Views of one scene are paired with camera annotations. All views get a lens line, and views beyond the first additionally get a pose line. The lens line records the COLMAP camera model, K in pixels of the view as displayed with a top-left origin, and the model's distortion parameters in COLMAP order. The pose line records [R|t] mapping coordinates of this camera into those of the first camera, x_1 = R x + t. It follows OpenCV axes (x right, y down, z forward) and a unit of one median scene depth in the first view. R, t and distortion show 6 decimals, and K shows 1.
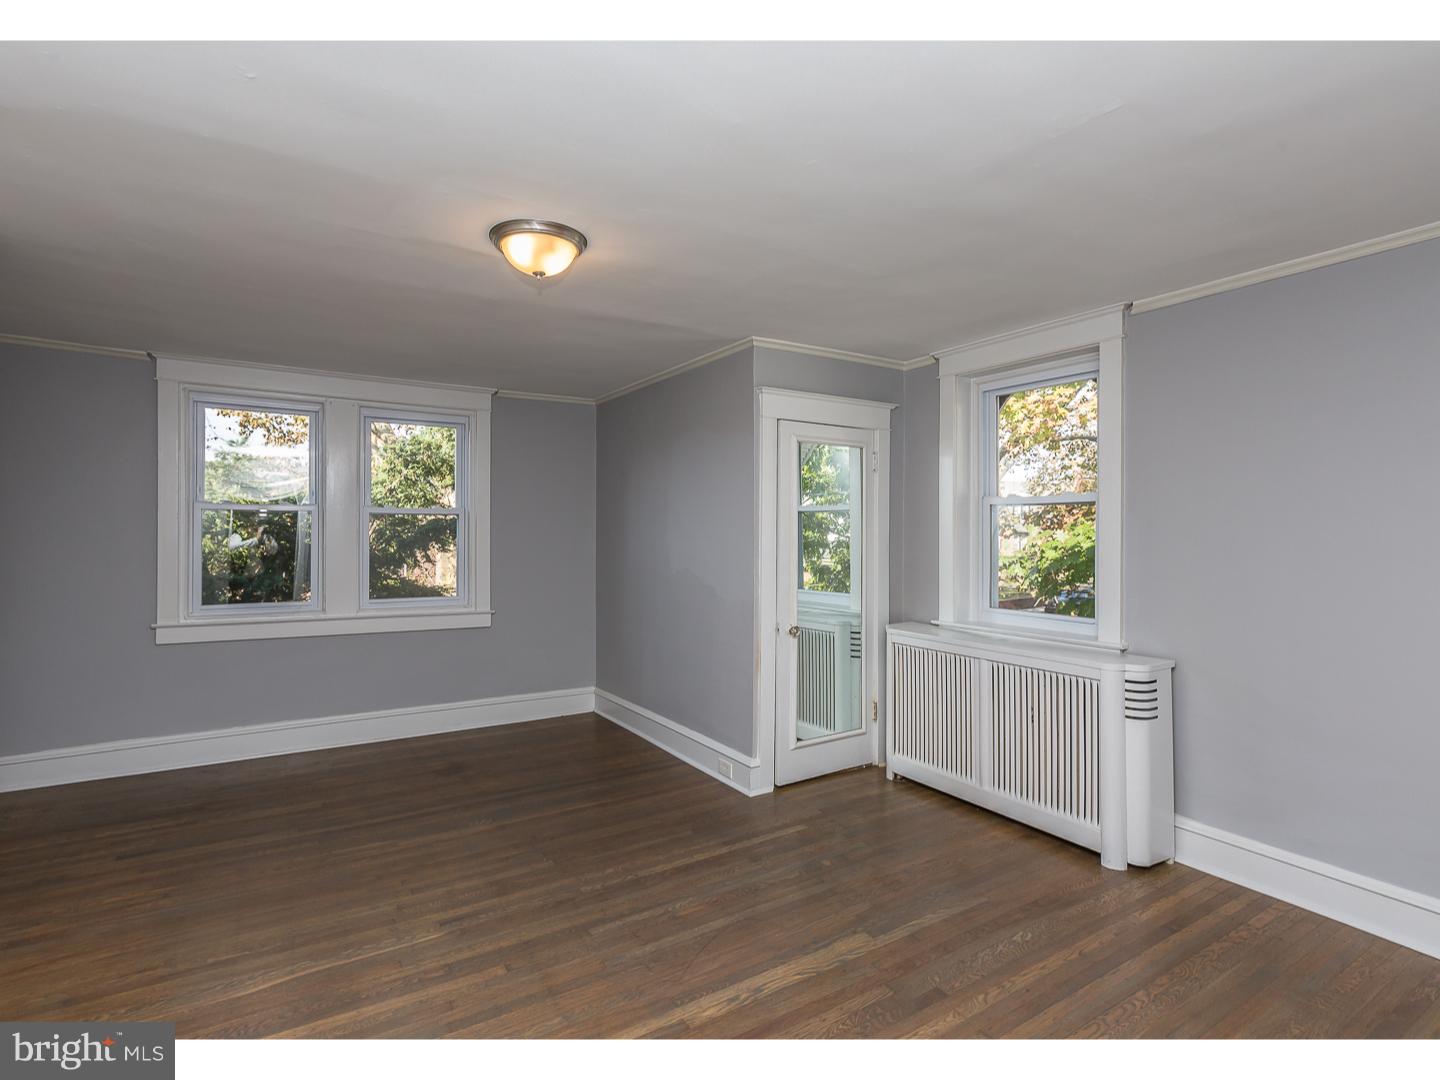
lens RADIAL K [[659.2, 0, 718.7], [0, 659.2, 539.6], [0, 0, 1]] dist [0.005076, -0.002722]
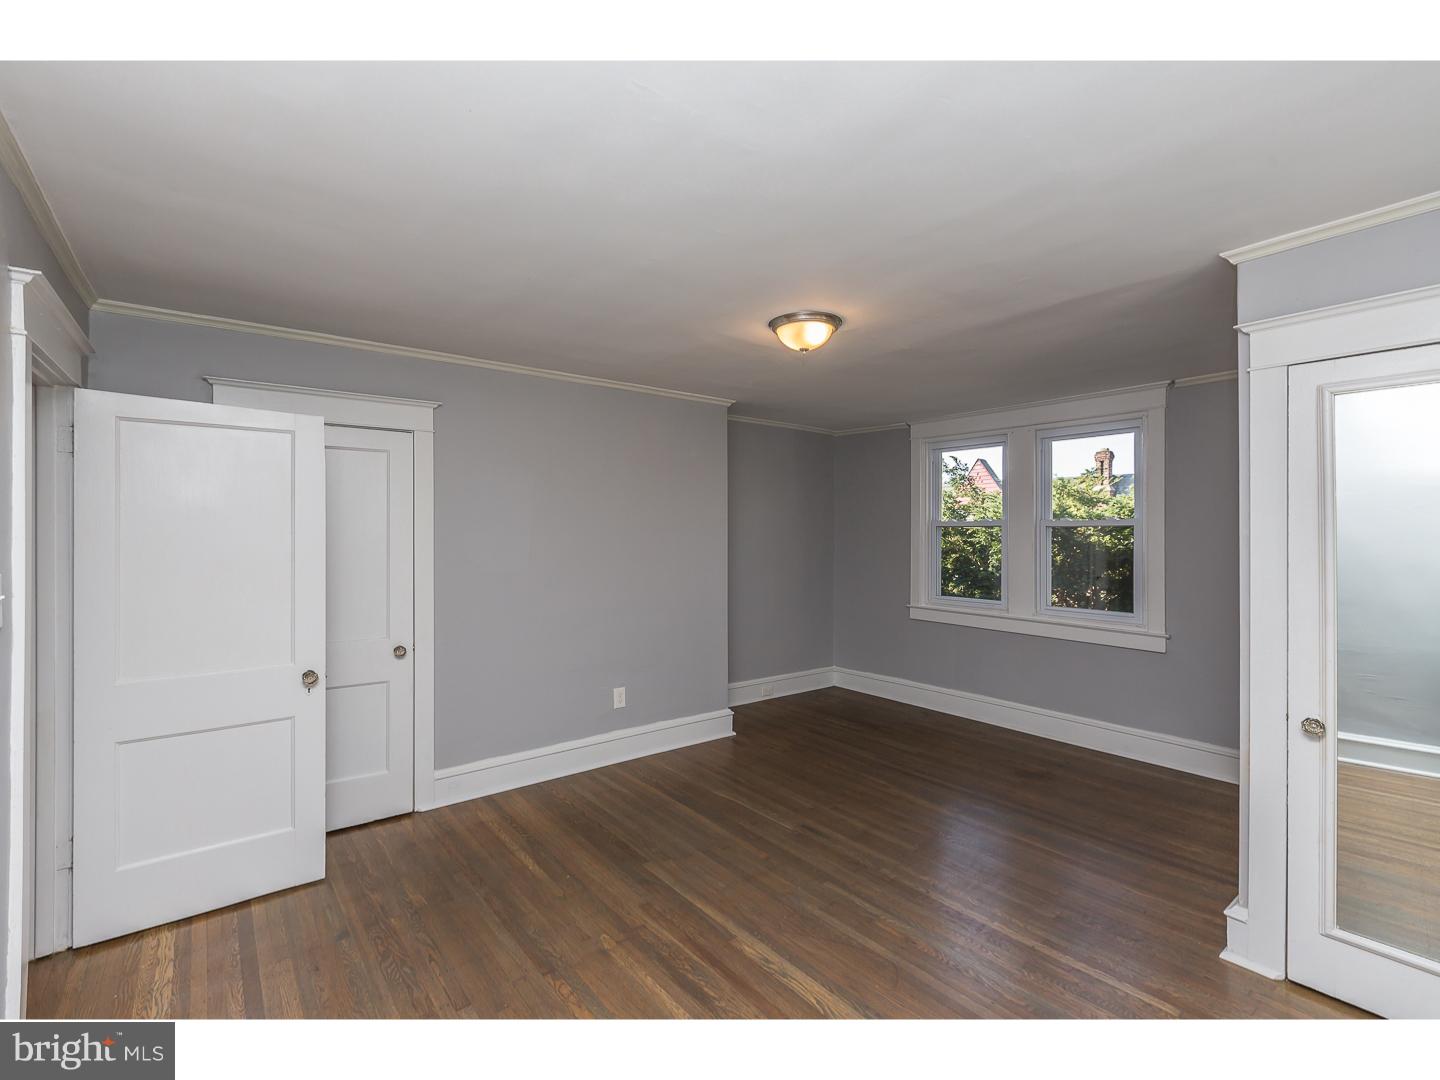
lens RADIAL K [[659.2, 0, 716.2], [0, 659.2, 537.8], [0, 0, 1]] dist [0.005076, -0.002722]
pose [[0.131007, -0.001062, -0.991381, 0.694631], [-0.012573, 0.999917, -0.002733, -0.016294], [0.991302, 0.012822, 0.130983, 0.461804]]
